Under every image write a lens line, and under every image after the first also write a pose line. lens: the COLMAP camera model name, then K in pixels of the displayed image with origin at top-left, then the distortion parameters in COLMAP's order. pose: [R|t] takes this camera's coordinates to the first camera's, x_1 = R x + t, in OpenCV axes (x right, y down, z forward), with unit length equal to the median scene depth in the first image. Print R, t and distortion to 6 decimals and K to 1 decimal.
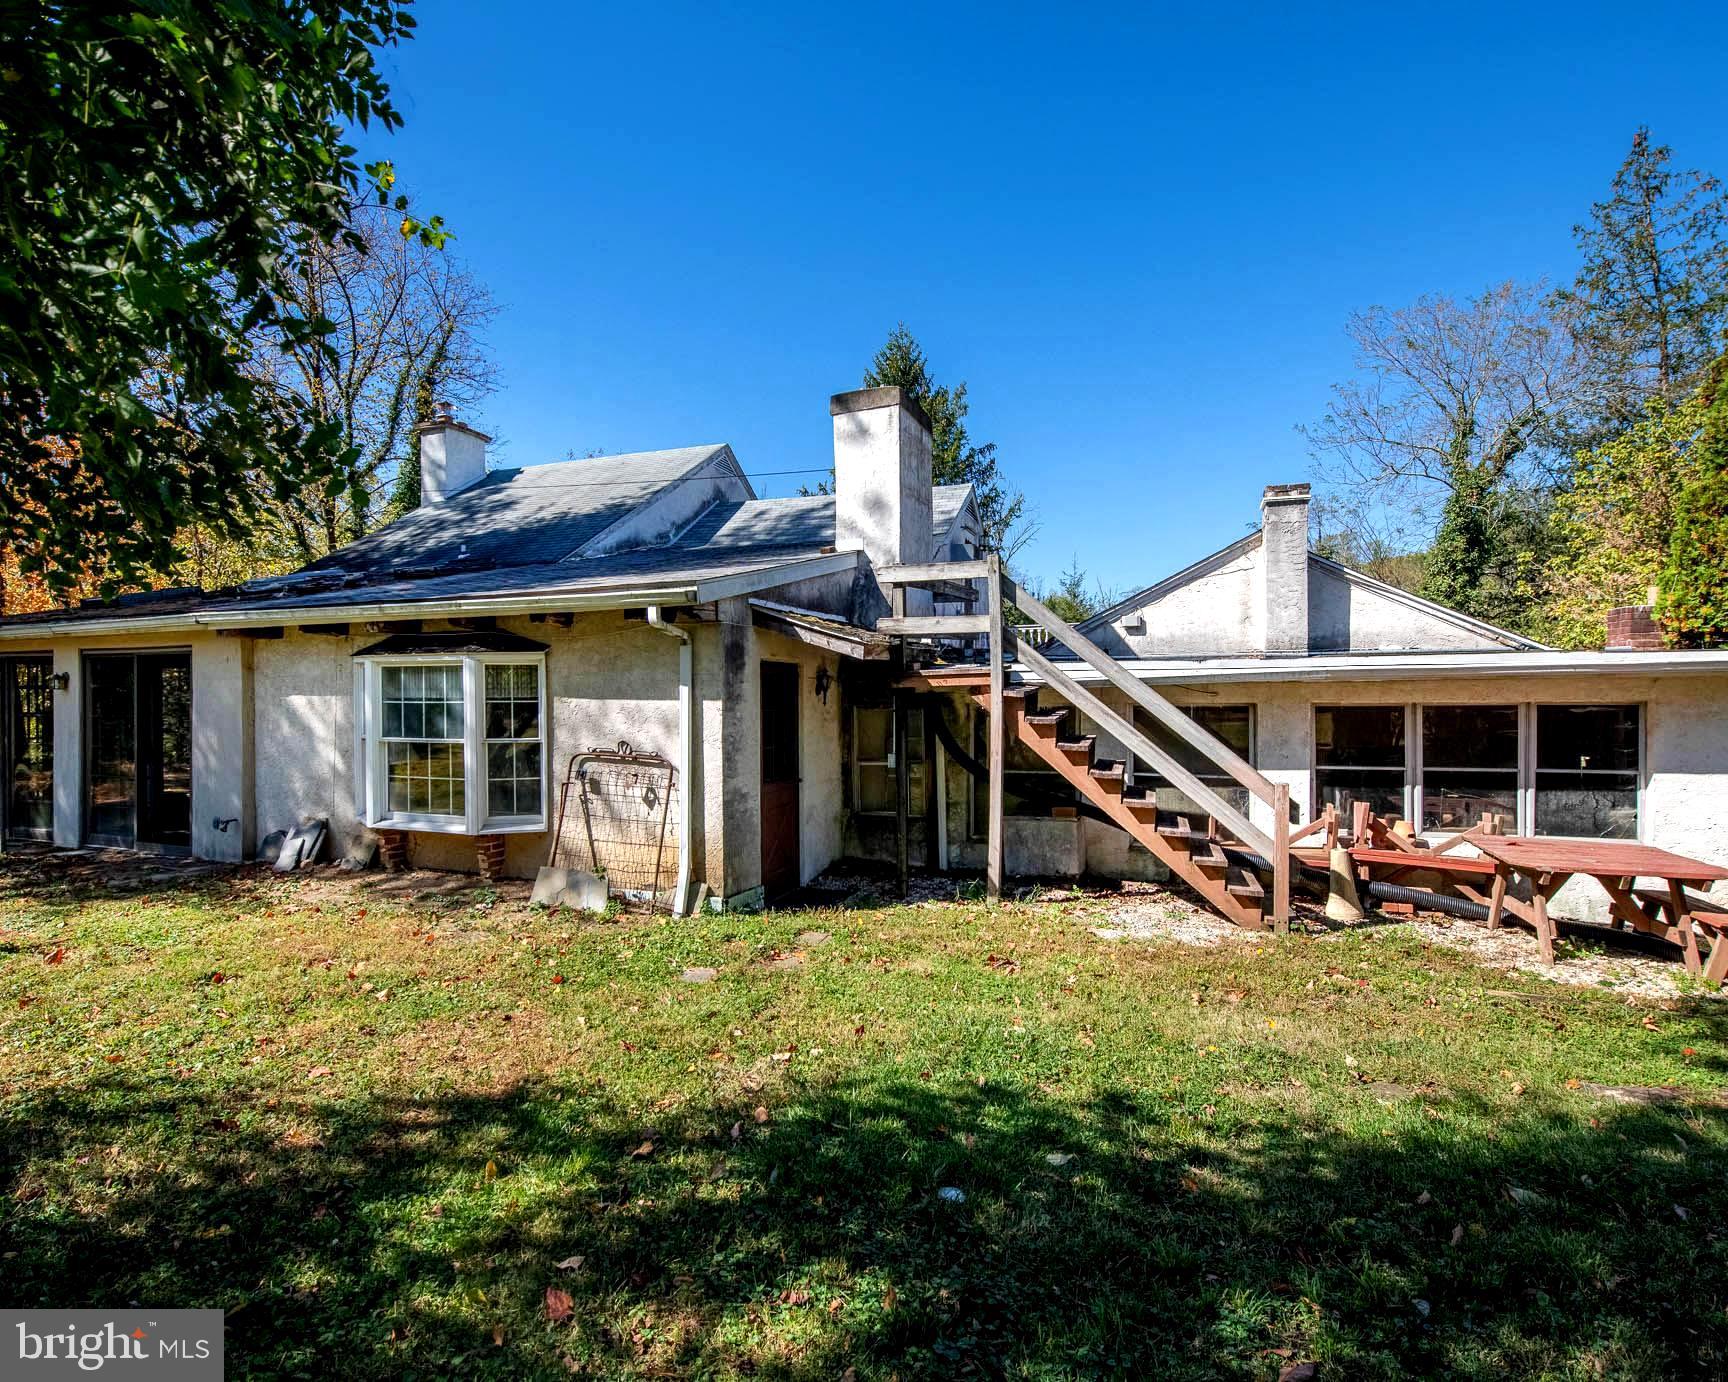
lens RADIAL K [[861.0, 0, 863.4], [0, 861.0, 697.1], [0, 0, 1]] dist [-0.014232, -0.003917]
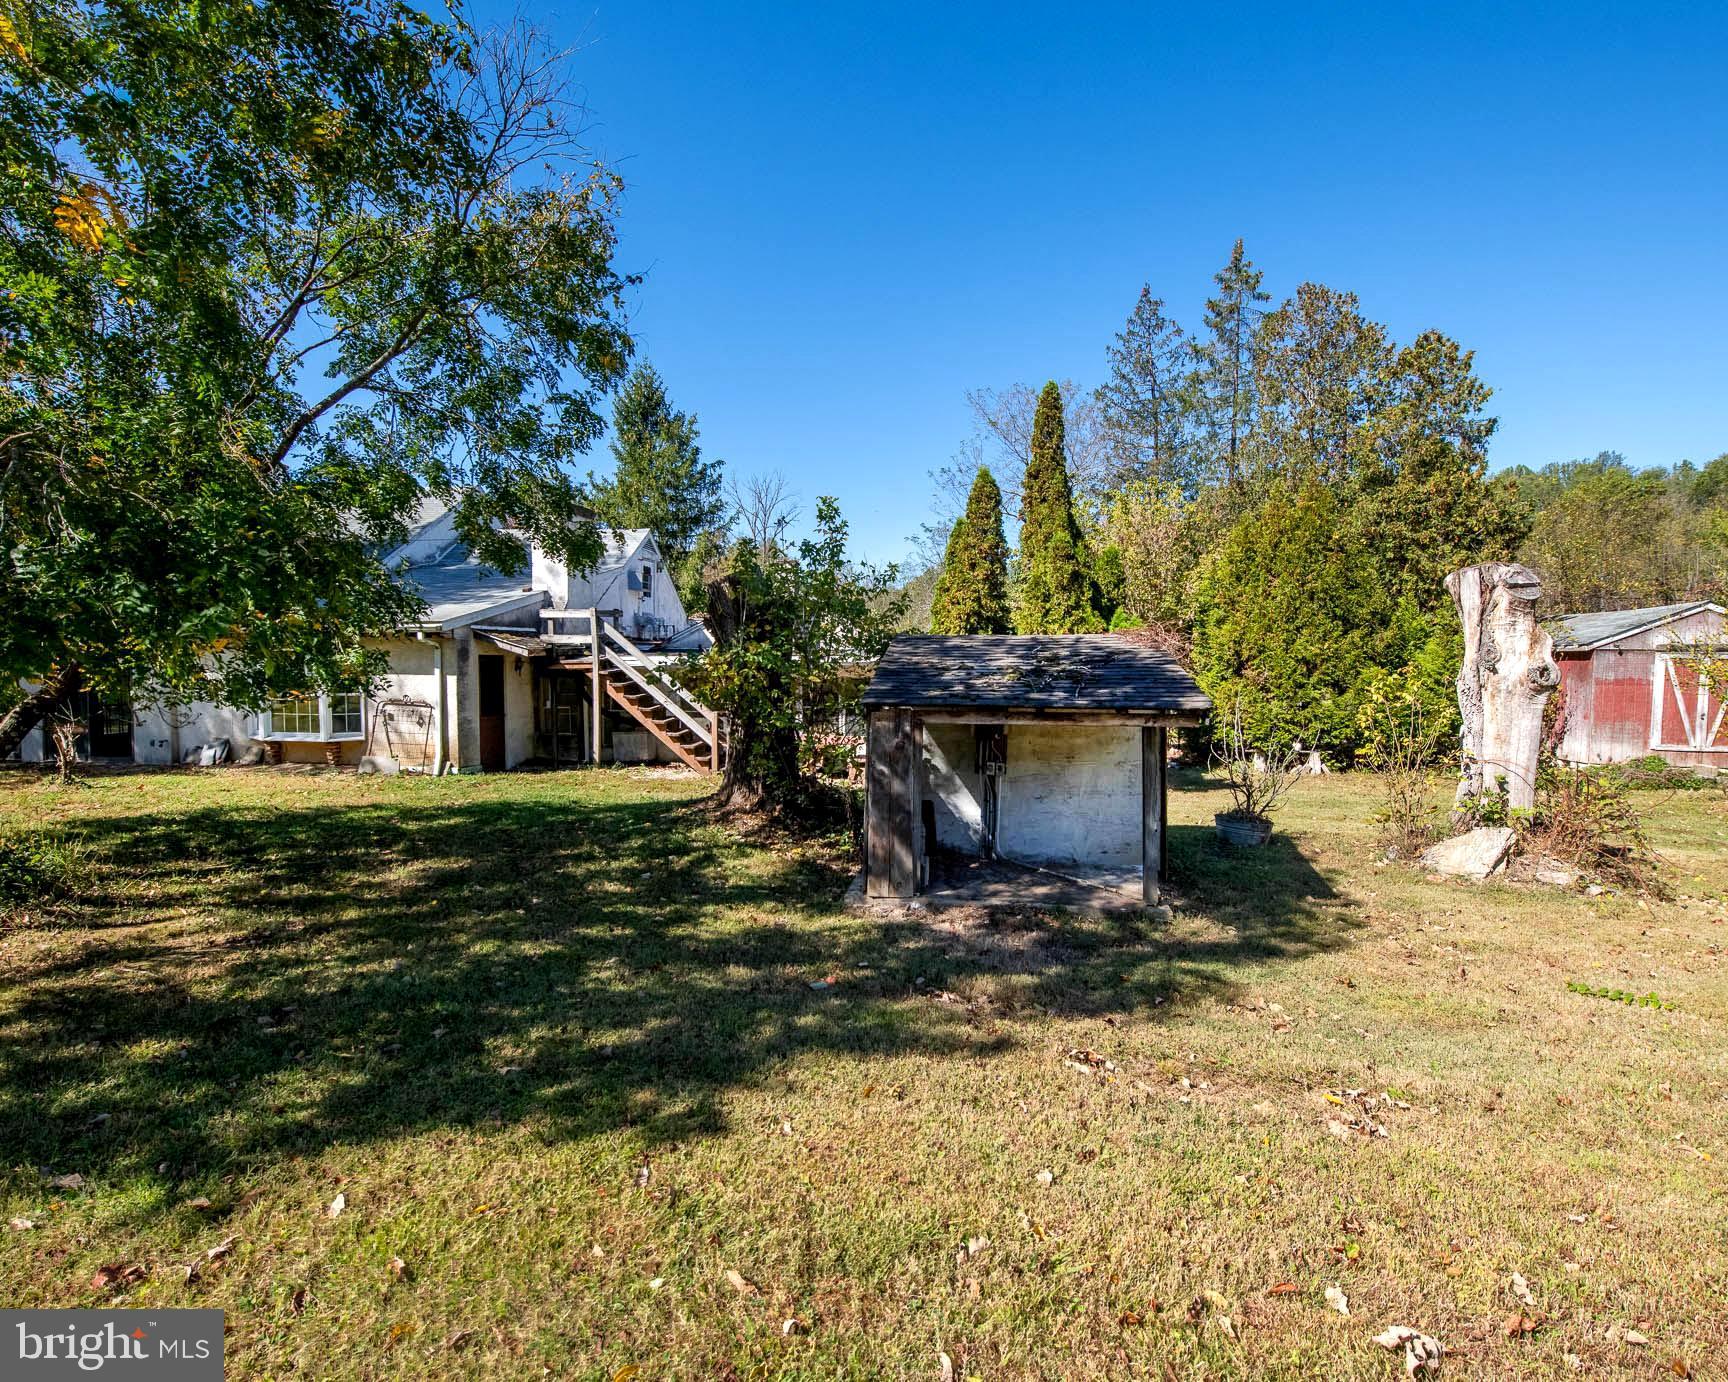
lens RADIAL K [[861.0, 0, 872.1], [0, 861.0, 696.2], [0, 0, 1]] dist [-0.014232, -0.003917]
pose [[0.972818, -0.002547, 0.231557, 0.324644], [-0.007626, 0.999045, 0.043028, -0.041255], [-0.231445, -0.043624, 0.971869, -1.226168]]
